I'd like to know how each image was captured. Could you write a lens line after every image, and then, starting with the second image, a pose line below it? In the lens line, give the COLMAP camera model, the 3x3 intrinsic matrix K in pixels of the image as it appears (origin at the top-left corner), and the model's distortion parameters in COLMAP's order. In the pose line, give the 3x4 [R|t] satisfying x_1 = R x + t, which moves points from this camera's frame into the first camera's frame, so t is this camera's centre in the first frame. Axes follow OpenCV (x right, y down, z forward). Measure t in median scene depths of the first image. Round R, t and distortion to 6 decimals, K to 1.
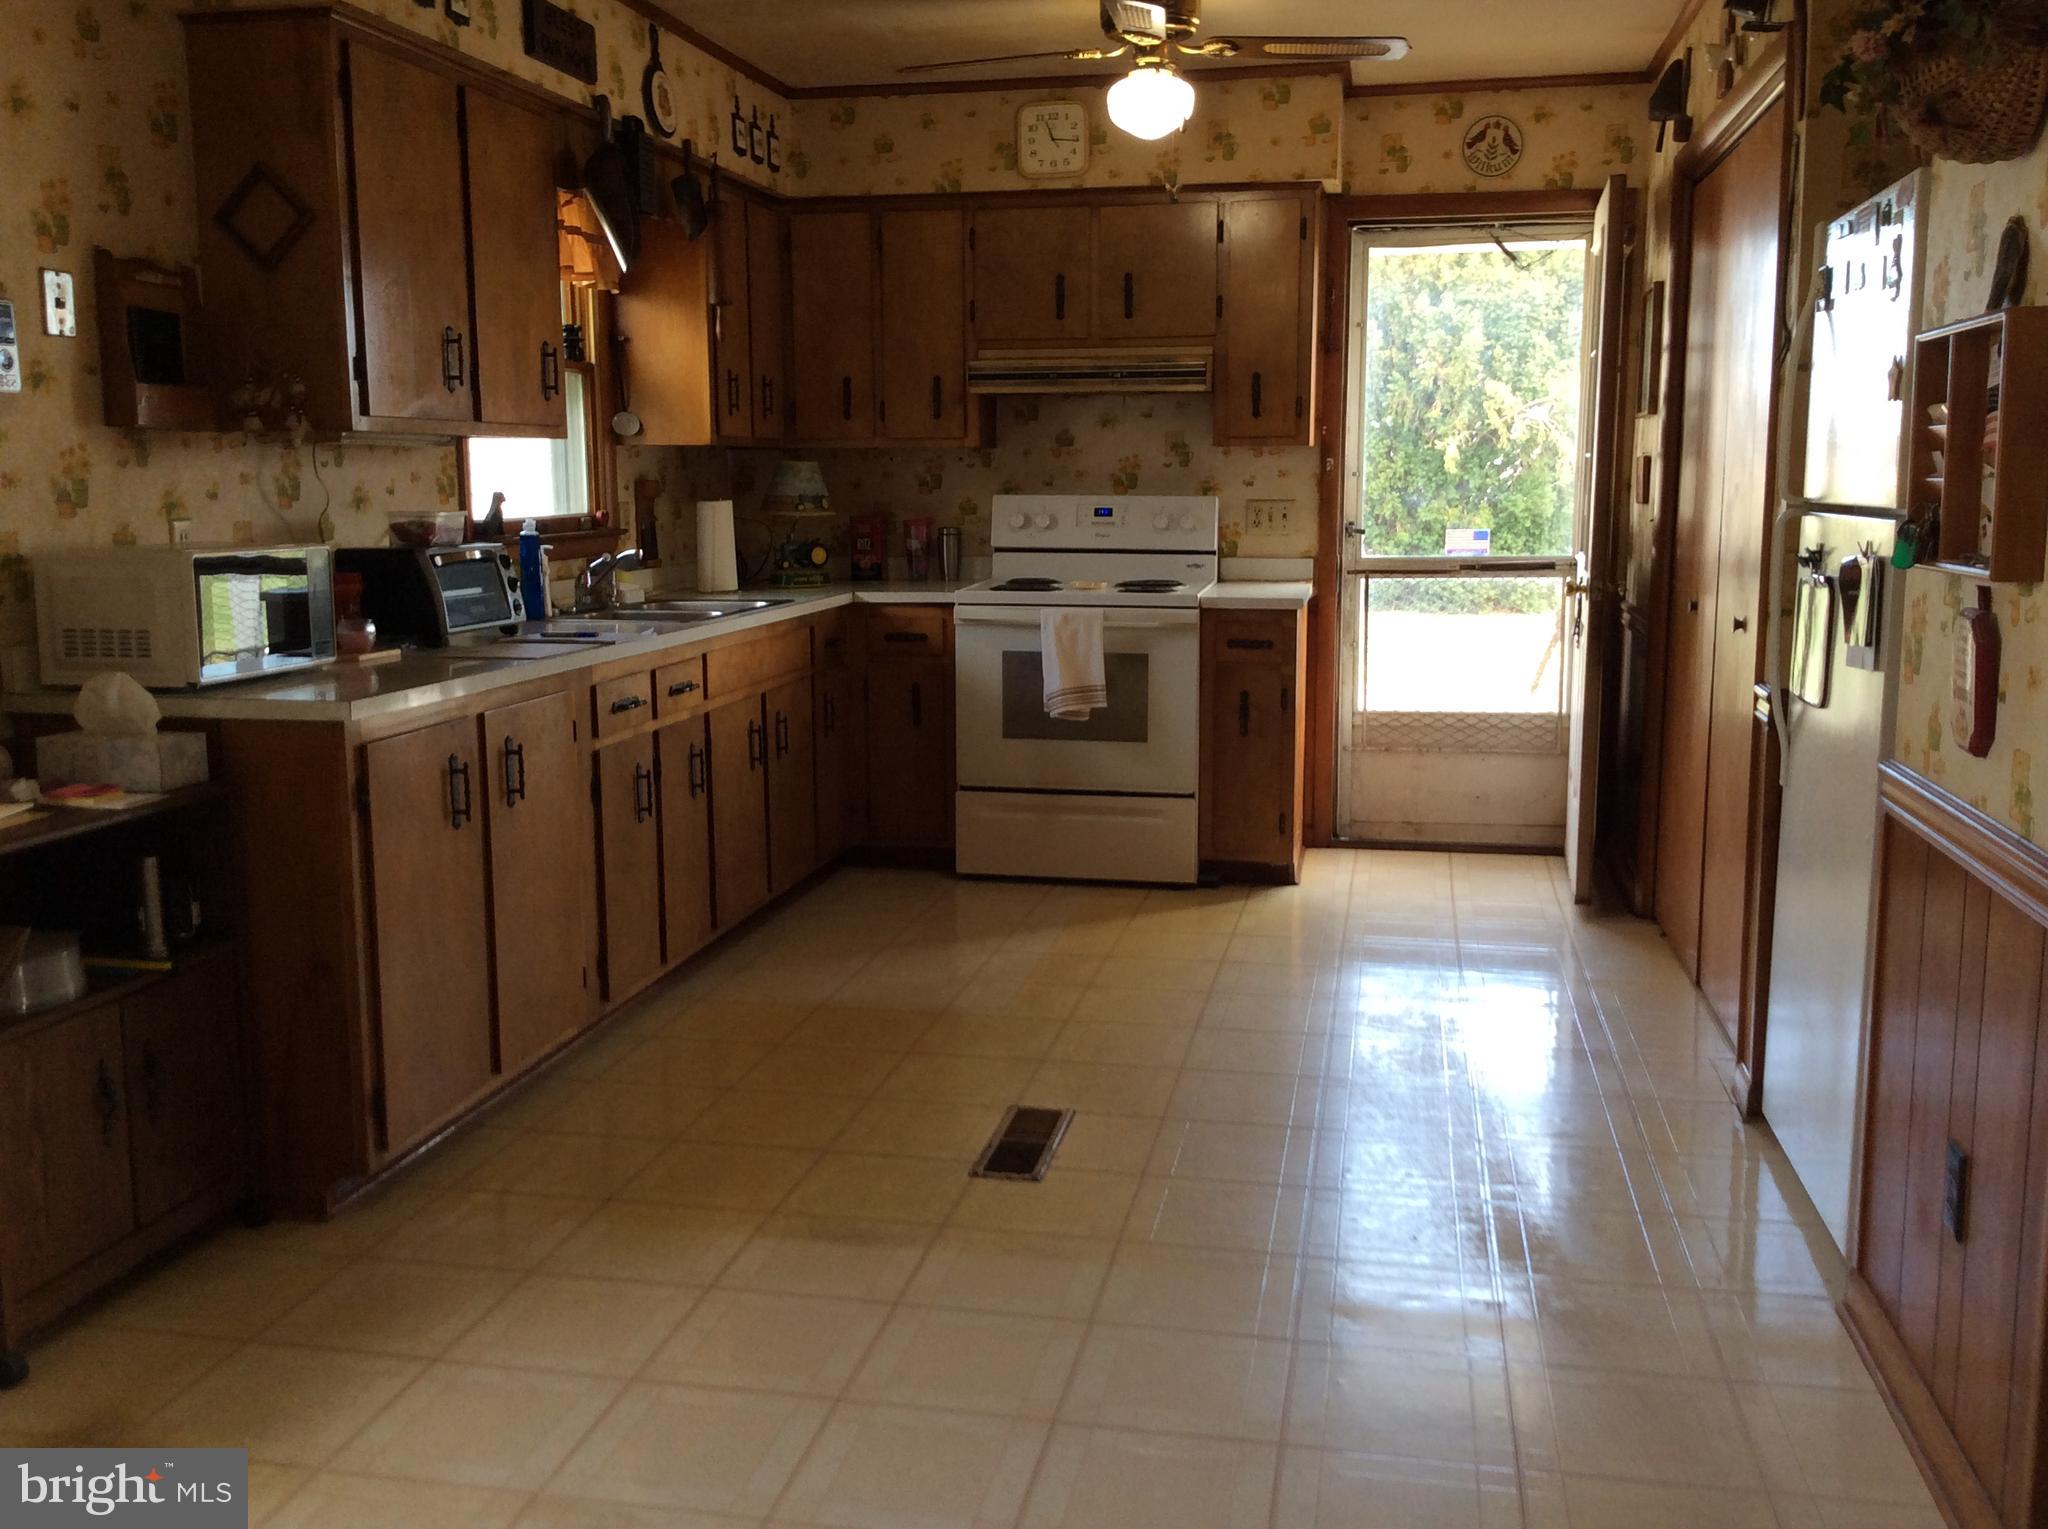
lens RADIAL K [[1865.3, 0, 1020.0], [0, 1865.3, 763.1], [0, 0, 1]] dist [0.001315, 0.000000]
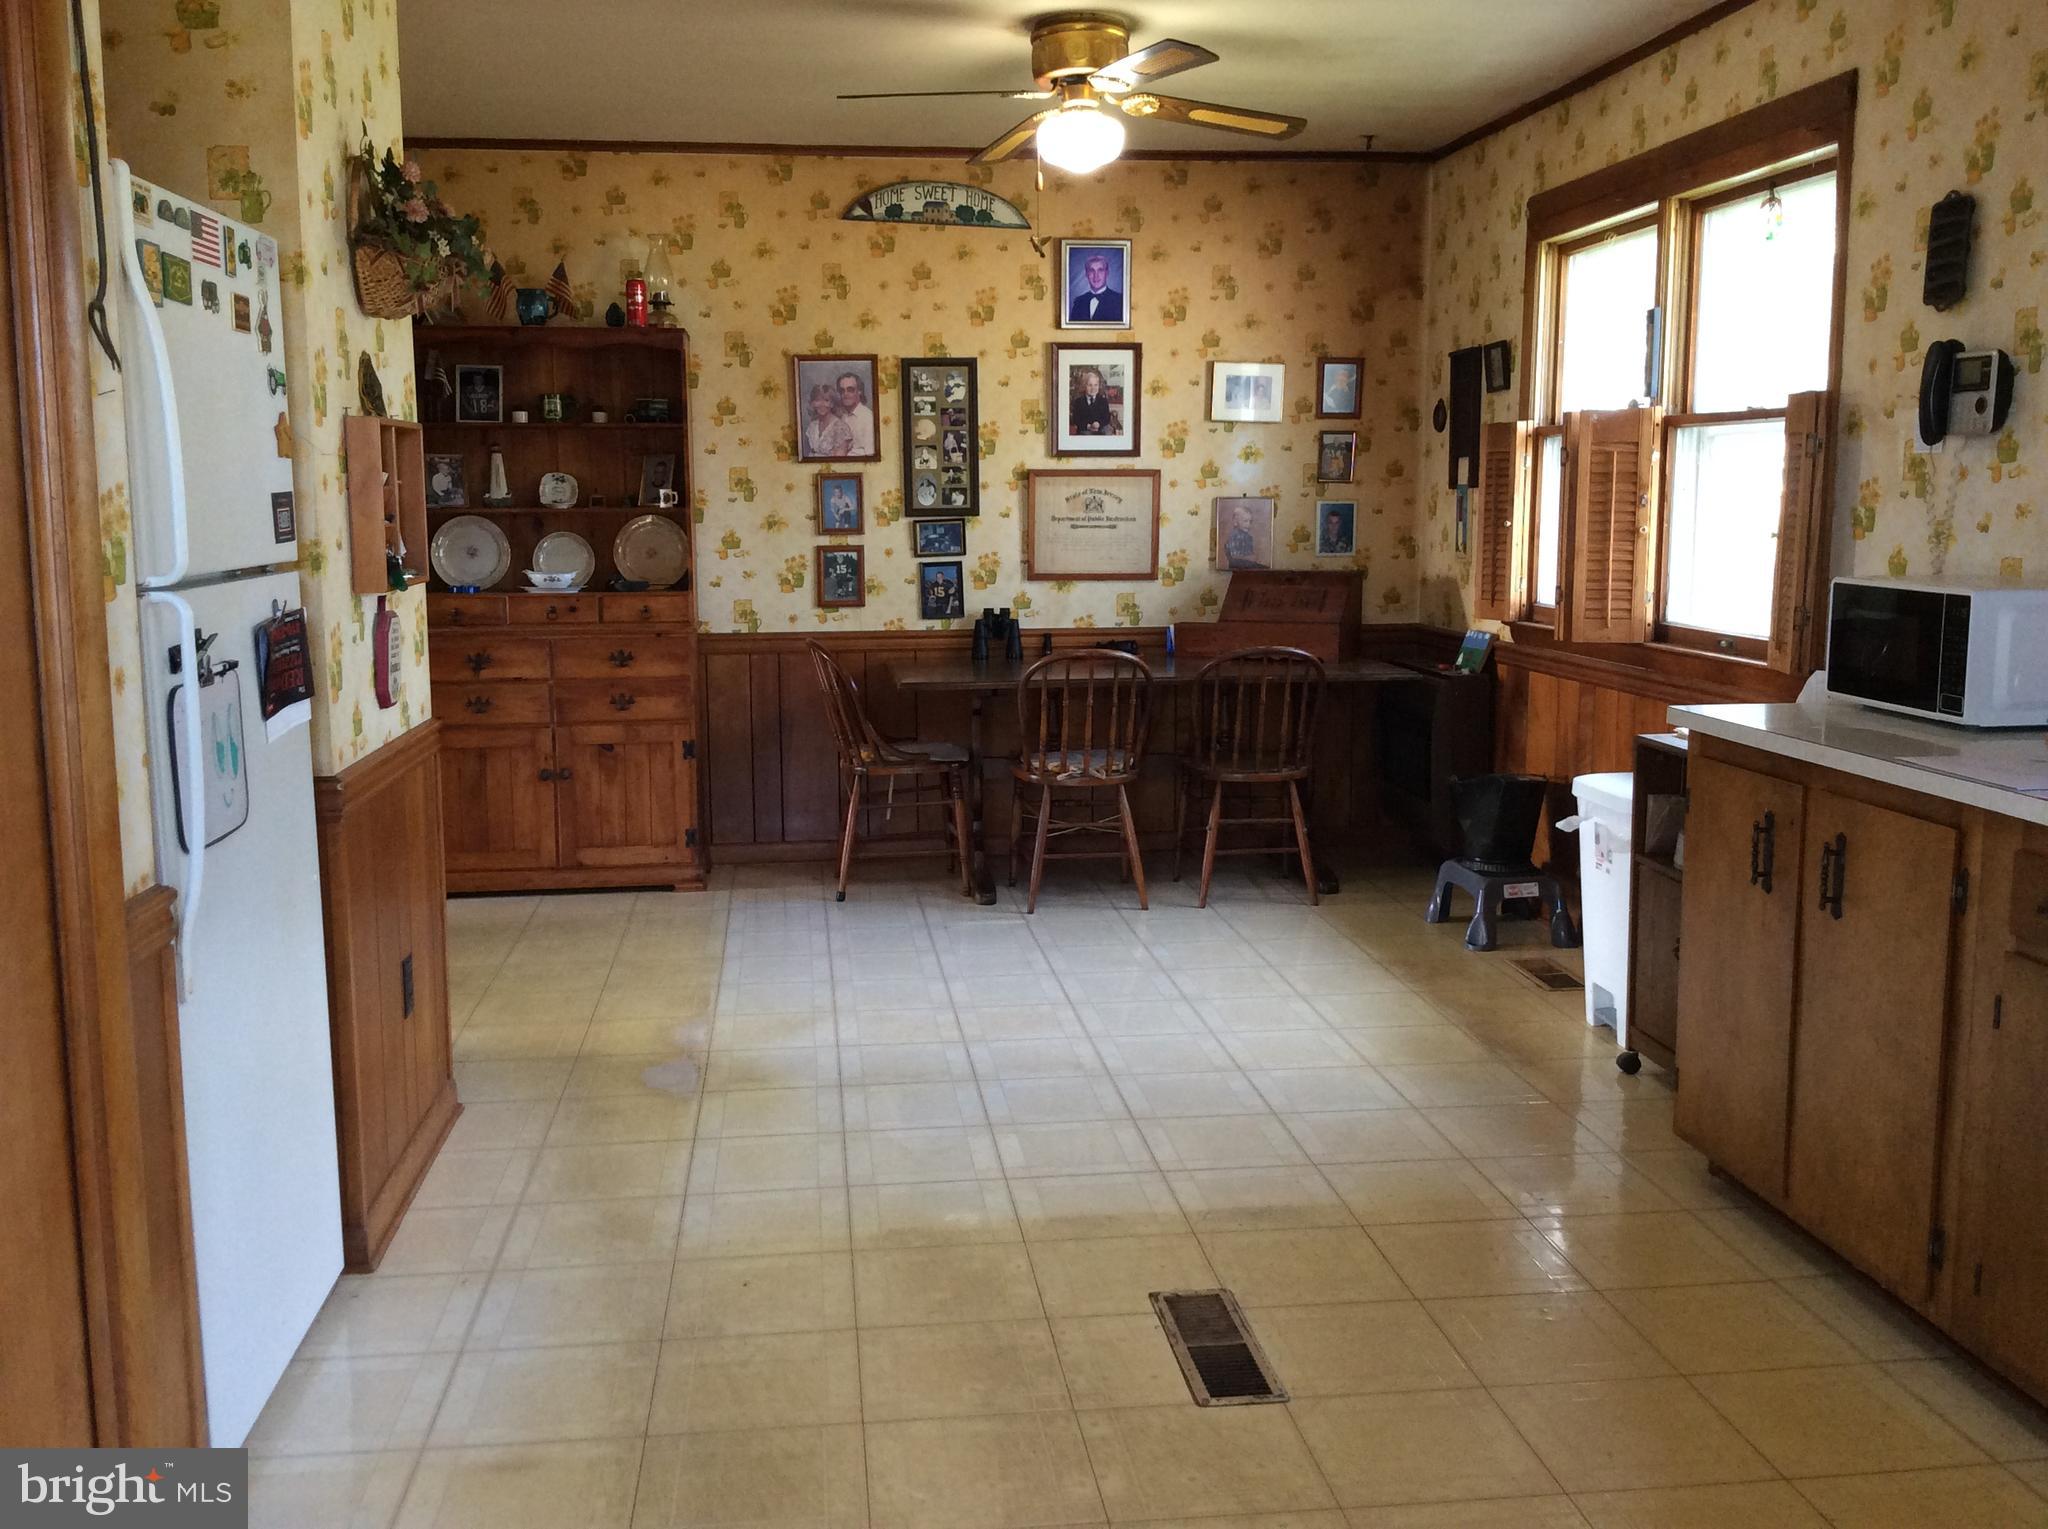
lens RADIAL K [[1865.3, 0, 1020.6], [0, 1865.3, 762.8], [0, 0, 1]] dist [0.001315, 0.000000]
pose [[-0.952520, 0.050288, -0.300296, 0.363824], [-0.039749, 0.957288, 0.286391, -0.308888], [0.301872, 0.284730, -0.909837, 1.914686]]
